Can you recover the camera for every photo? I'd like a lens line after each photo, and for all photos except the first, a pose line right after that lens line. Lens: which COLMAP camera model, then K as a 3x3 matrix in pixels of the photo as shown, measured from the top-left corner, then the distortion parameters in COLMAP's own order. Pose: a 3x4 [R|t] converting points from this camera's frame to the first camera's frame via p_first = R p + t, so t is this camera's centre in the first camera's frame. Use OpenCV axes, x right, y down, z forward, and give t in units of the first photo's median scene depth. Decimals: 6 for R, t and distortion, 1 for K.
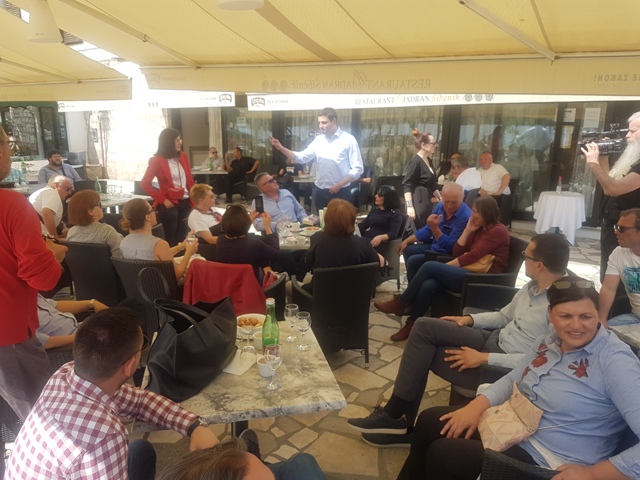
lens RADIAL K [[528.0, 0, 308.7], [0, 528.0, 244.3], [0, 0, 1]] dist [0.147106, -0.294438]
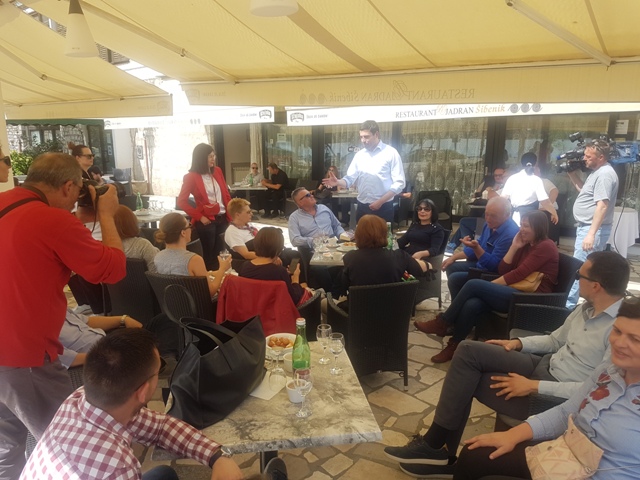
lens RADIAL K [[518.5, 0, 315.4], [0, 518.5, 252.7], [0, 0, 1]] dist [0.131551, -0.208206]
pose [[0.997782, 0.006069, -0.066283, 0.008822], [-0.006944, 0.999892, -0.012978, -0.001787], [0.066197, 0.013409, 0.997716, 0.052385]]
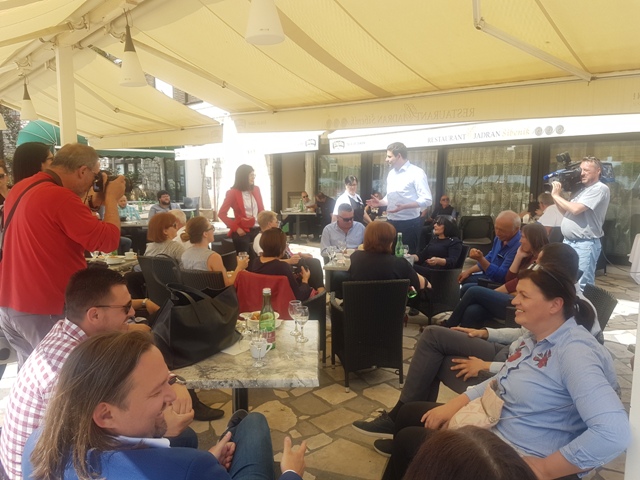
lens RADIAL K [[531.9, 0, 320.0], [0, 531.9, 240.0], [0, 0, 1]] dist [0.208048, -0.425120]
pose [[0.975778, 0.019107, -0.217928, 0.182458], [-0.045368, 0.992196, -0.116145, 0.084439], [0.214008, 0.123219, 0.969029, -0.046244]]
